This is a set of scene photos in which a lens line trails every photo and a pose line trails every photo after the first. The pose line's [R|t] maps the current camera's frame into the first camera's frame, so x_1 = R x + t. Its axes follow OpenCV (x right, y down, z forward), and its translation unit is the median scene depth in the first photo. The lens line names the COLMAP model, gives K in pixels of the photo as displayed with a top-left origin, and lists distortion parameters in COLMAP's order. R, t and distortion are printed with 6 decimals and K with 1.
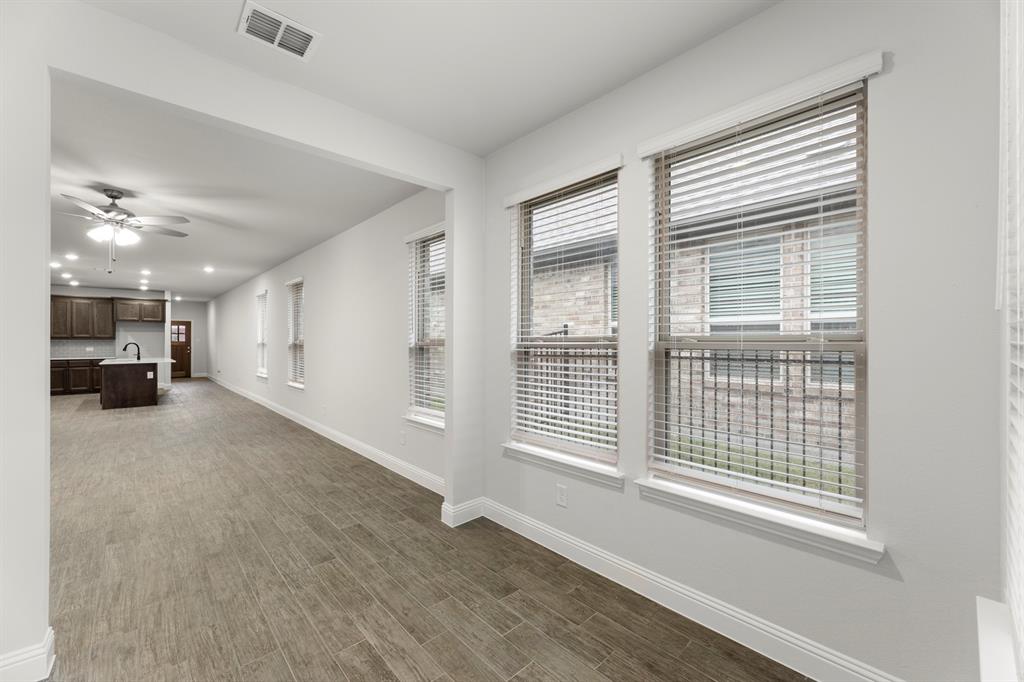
lens RADIAL K [[409.9, 0, 514.6], [0, 409.9, 346.5], [0, 0, 1]] dist [0.002290, 0.000564]
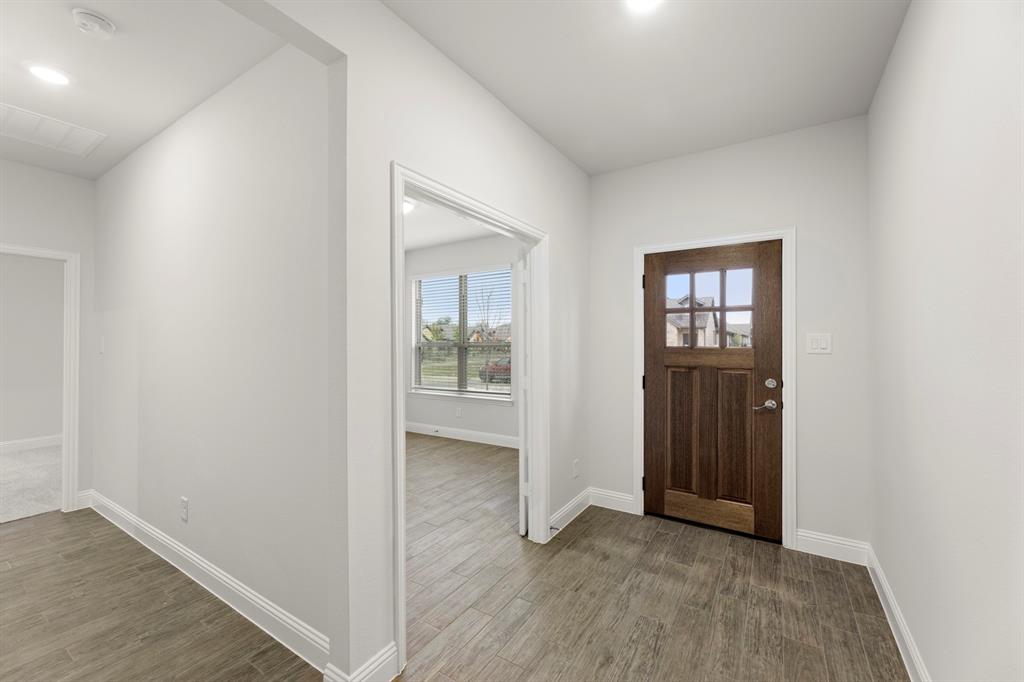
lens RADIAL K [[411.5, 0, 512.0], [0, 411.5, 341.0], [0, 0, 1]] dist [0.001532, 0.000283]
pose [[0.242865, -0.002853, -0.970056, -1.056005], [-0.005381, 0.999976, -0.004289, -0.022964], [0.970045, 0.006261, 0.242844, 1.385049]]
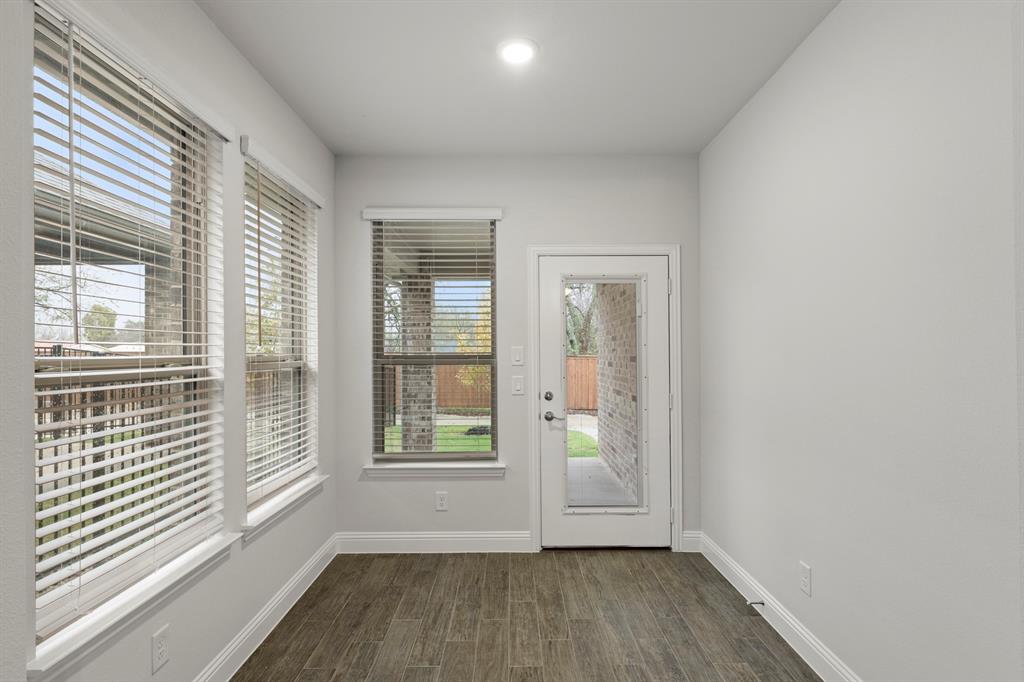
lens RADIAL K [[503.6, 0, 517.8], [0, 503.6, 353.2], [0, 0, 1]] dist [-0.001462, -0.000118]
pose [[-0.739817, 0.003541, 0.672799, -0.190724], [0.015125, 0.999821, 0.011369, -0.009515], [-0.672638, 0.018587, -0.739738, 0.320378]]
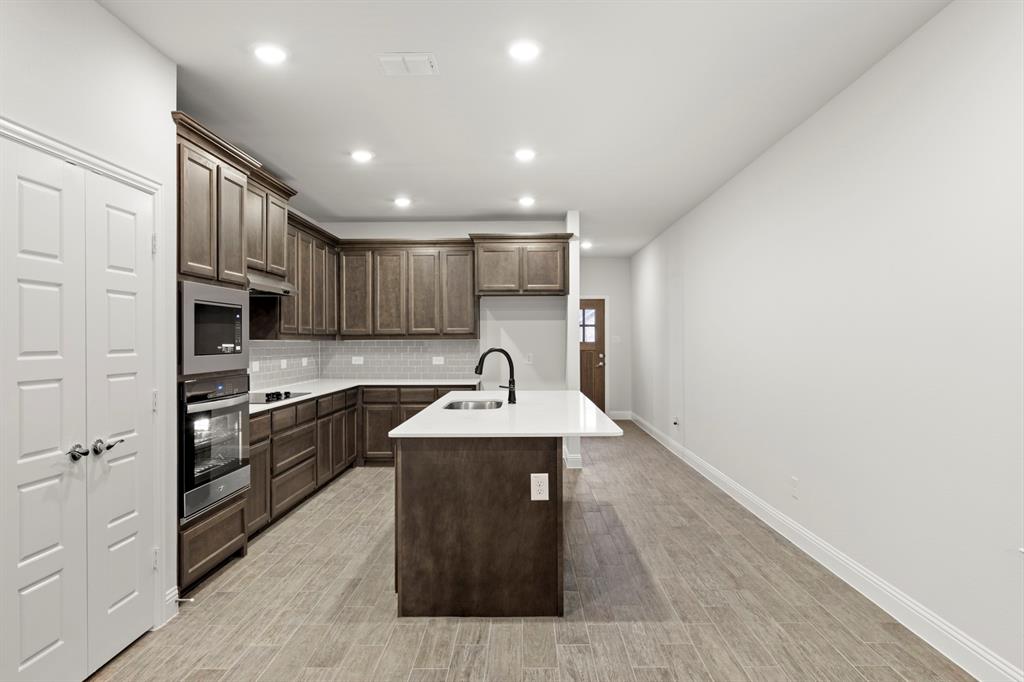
lens RADIAL K [[640.4, 0, 514.5], [0, 640.4, 347.8], [0, 0, 1]] dist [-0.000501, 0.000134]
pose [[0.722070, 0.004255, -0.691807, -0.593414], [-0.003812, 0.999990, 0.002172, -0.010924], [0.691809, 0.001069, 0.722079, 0.667994]]
